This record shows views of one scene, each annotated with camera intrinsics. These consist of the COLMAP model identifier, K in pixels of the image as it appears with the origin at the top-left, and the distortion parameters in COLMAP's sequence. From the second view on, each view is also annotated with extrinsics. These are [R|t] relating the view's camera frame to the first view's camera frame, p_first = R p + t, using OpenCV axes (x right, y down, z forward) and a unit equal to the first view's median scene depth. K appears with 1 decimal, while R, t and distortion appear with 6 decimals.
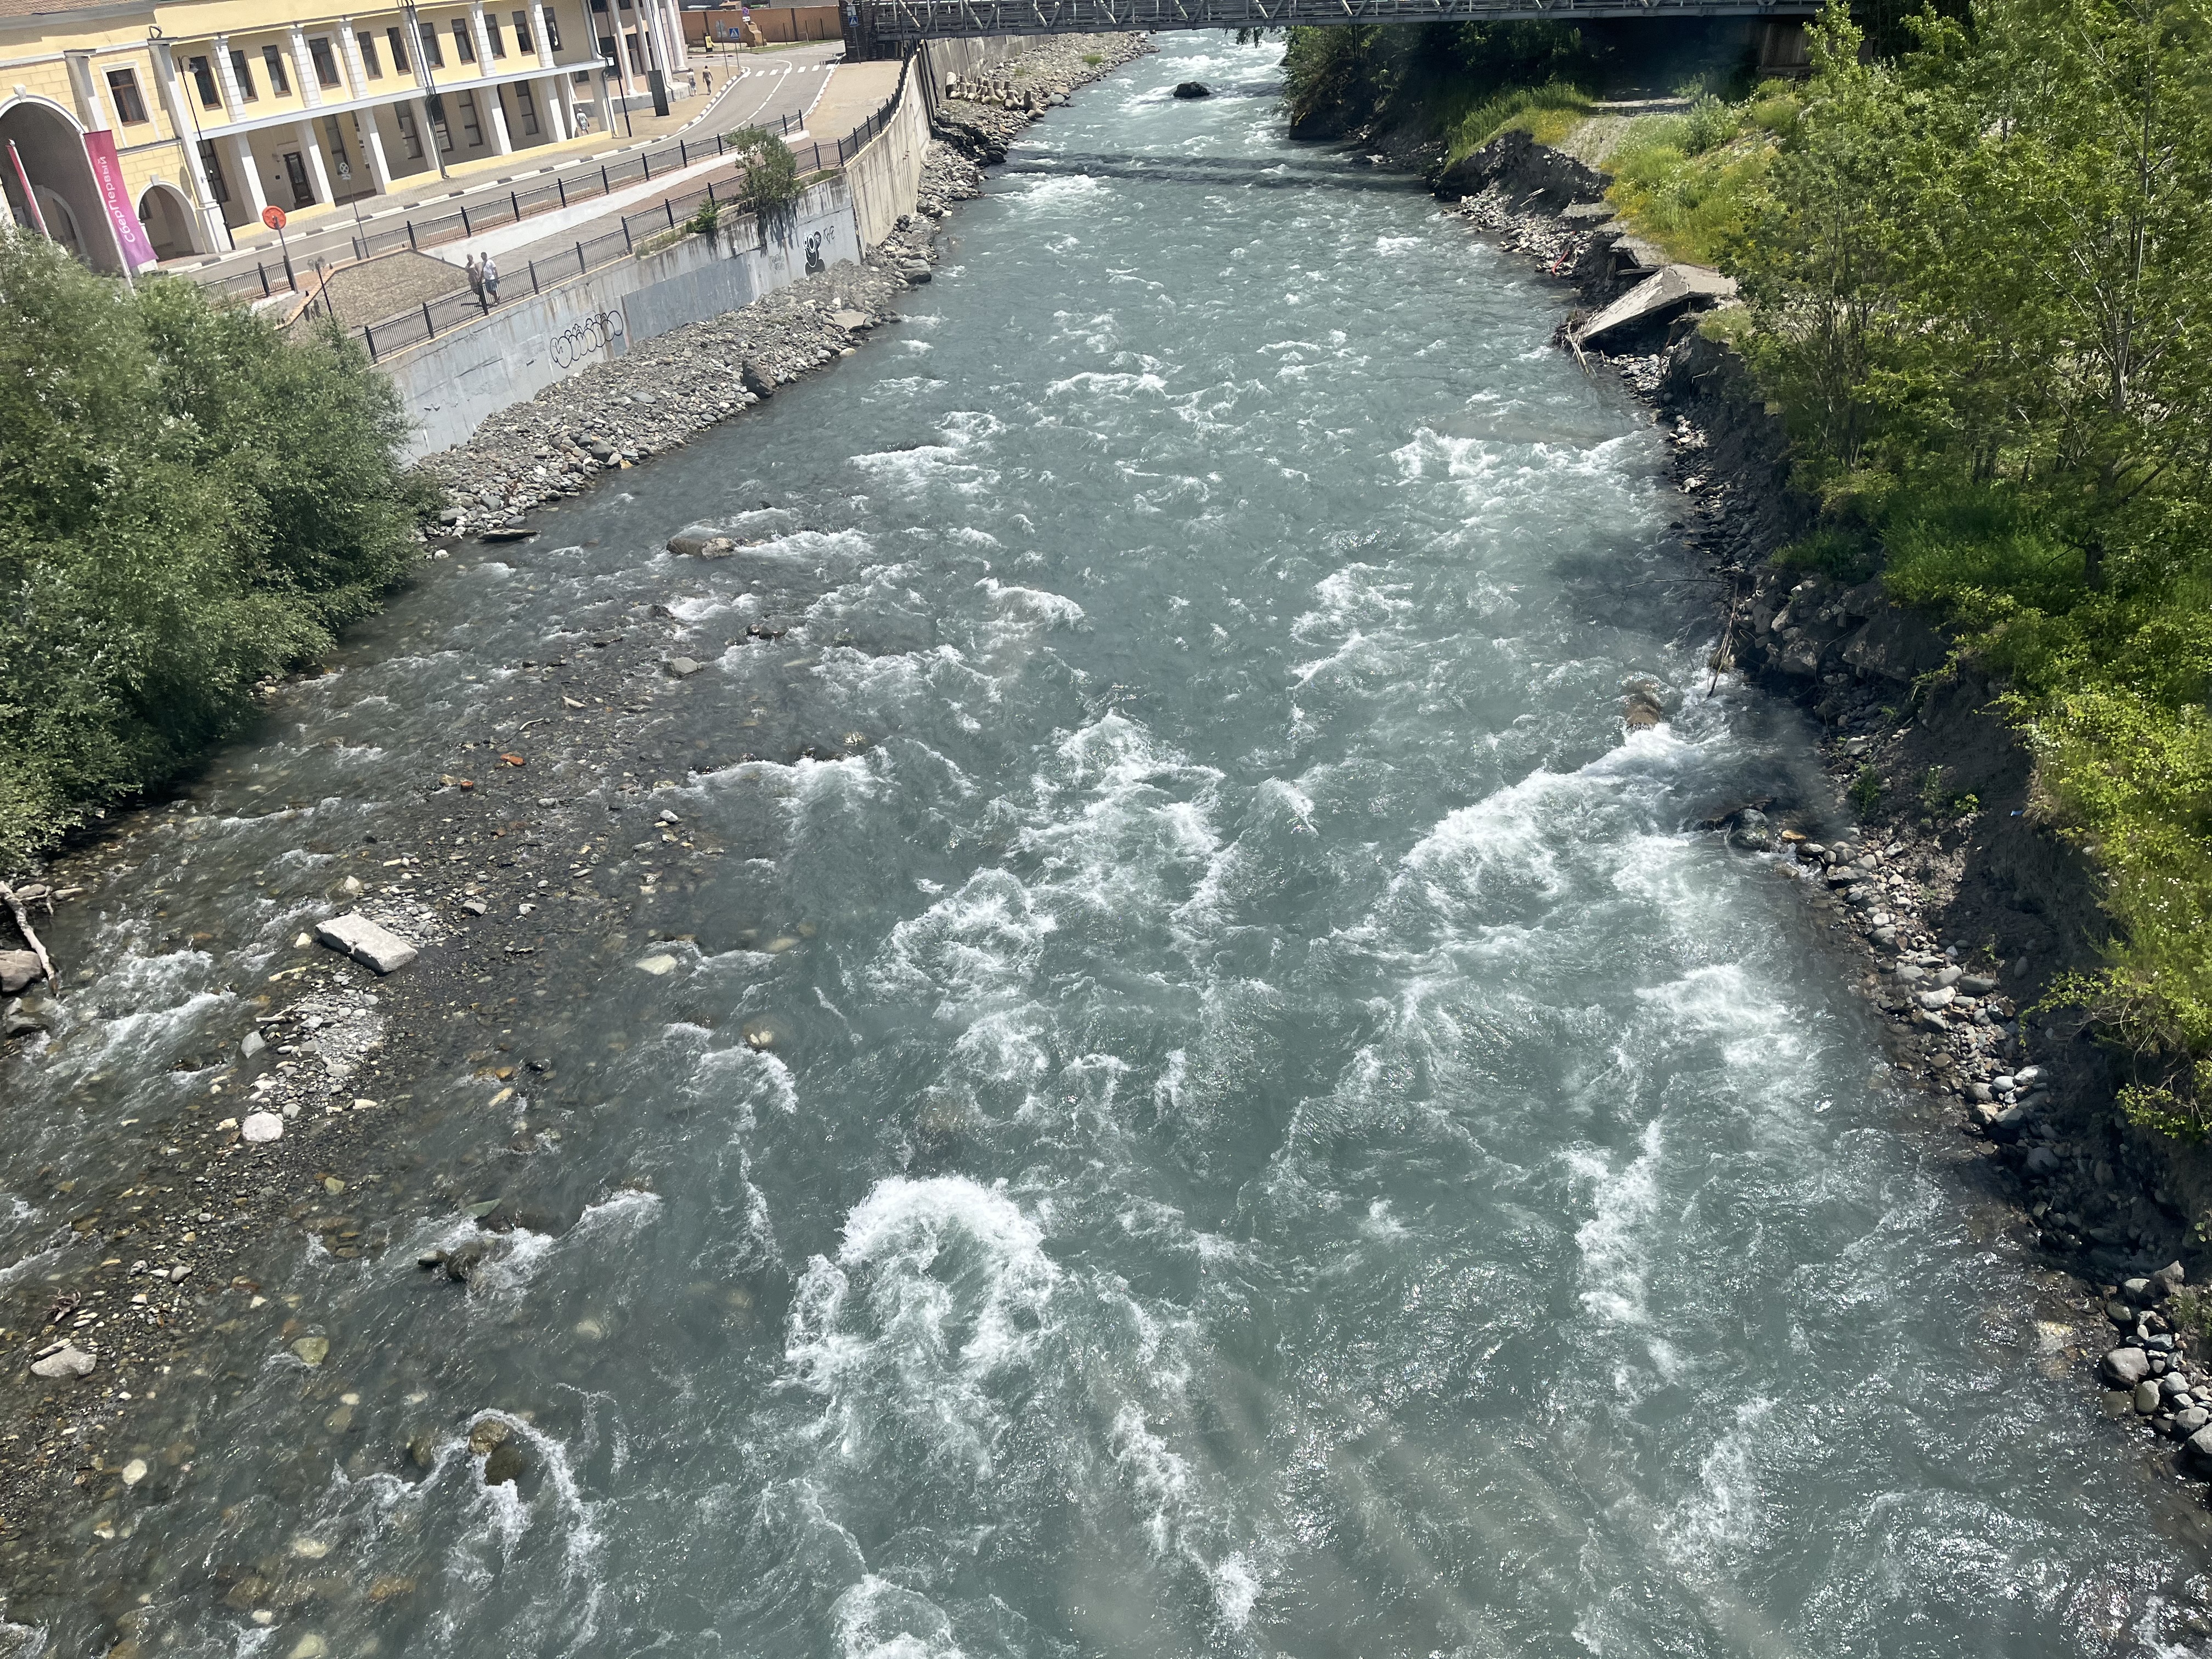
lens RADIAL K [[1669.9, 0, 1106.0], [0, 1669.9, 829.5], [0, 0, 1]] dist [0.065209, -0.070542]
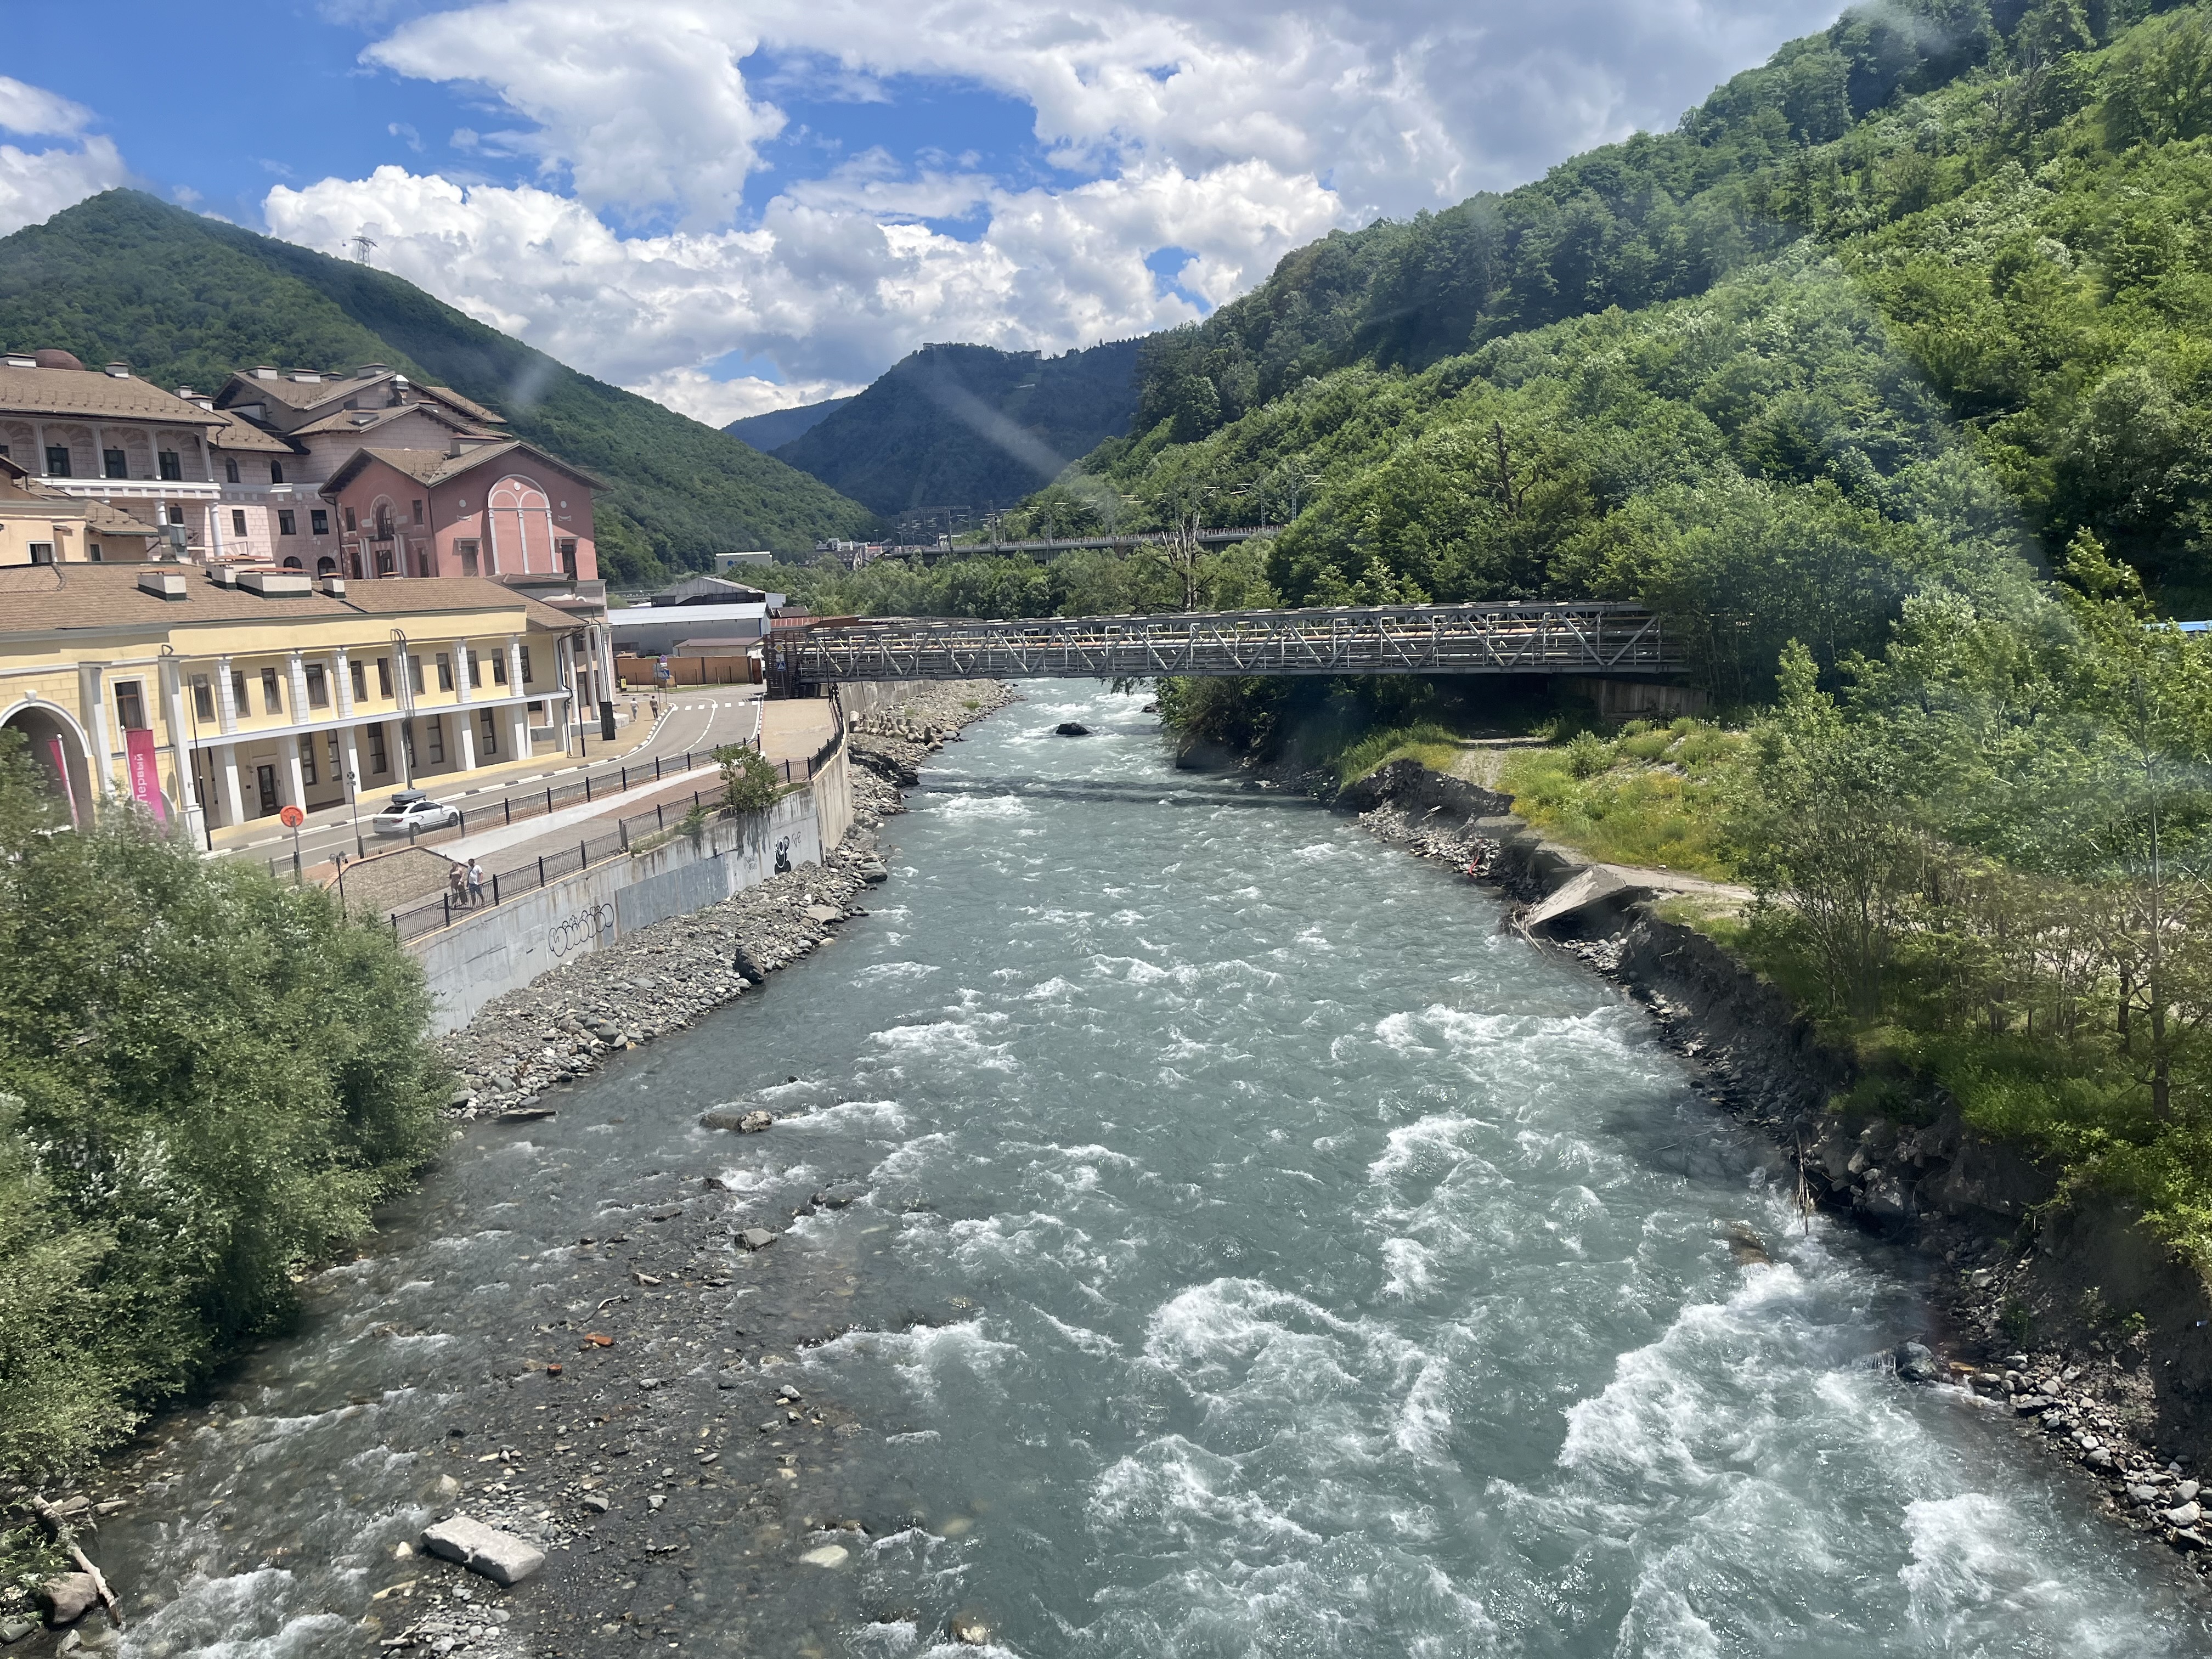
lens RADIAL K [[1662.4, 0, 1130.3], [0, 1662.4, 807.4], [0, 0, 1]] dist [0.089625, -0.118089]
pose [[0.991942, 0.008587, 0.126398, -0.113096], [0.038062, 0.931408, -0.361981, 0.020225], [-0.120837, 0.363876, 0.923576, -0.001336]]
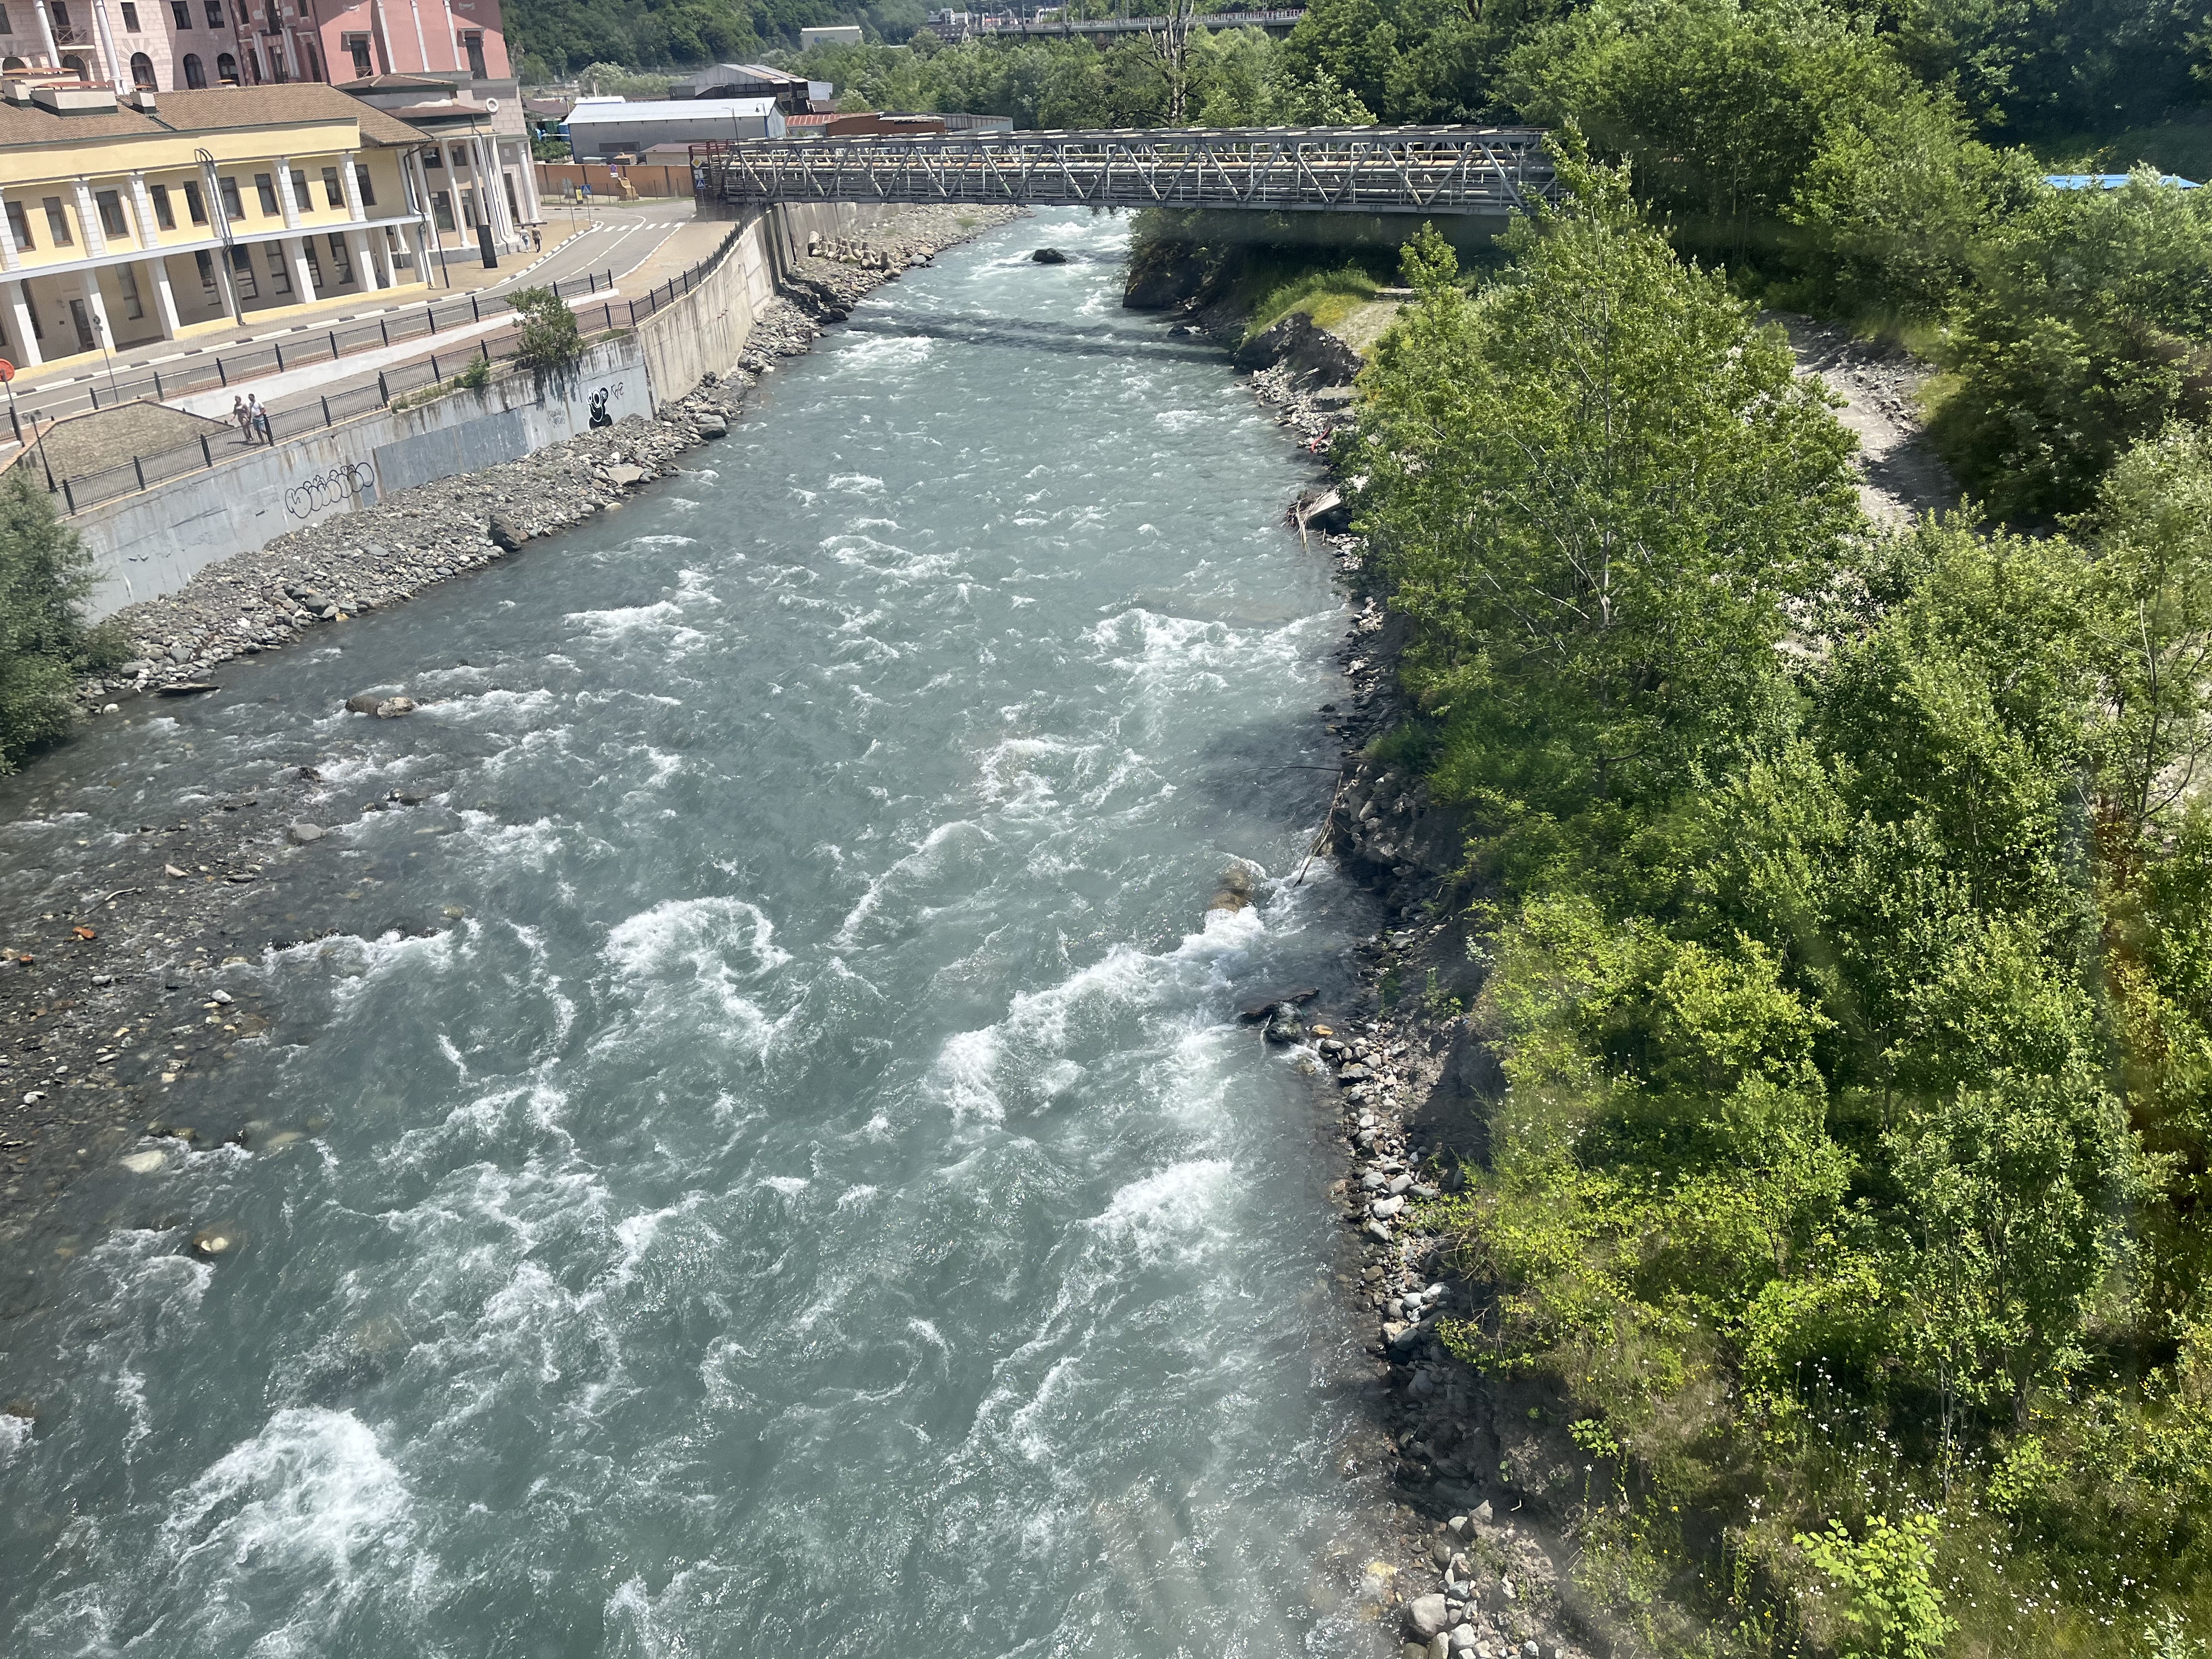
lens RADIAL K [[1662.4, 0, 1130.3], [0, 1662.4, 807.4], [0, 0, 1]] dist [0.089625, -0.118089]
pose [[0.998631, 0.014131, 0.050356, 0.123625], [-0.009660, 0.996079, -0.087943, -0.021090], [-0.051402, 0.087337, 0.994852, -0.003656]]
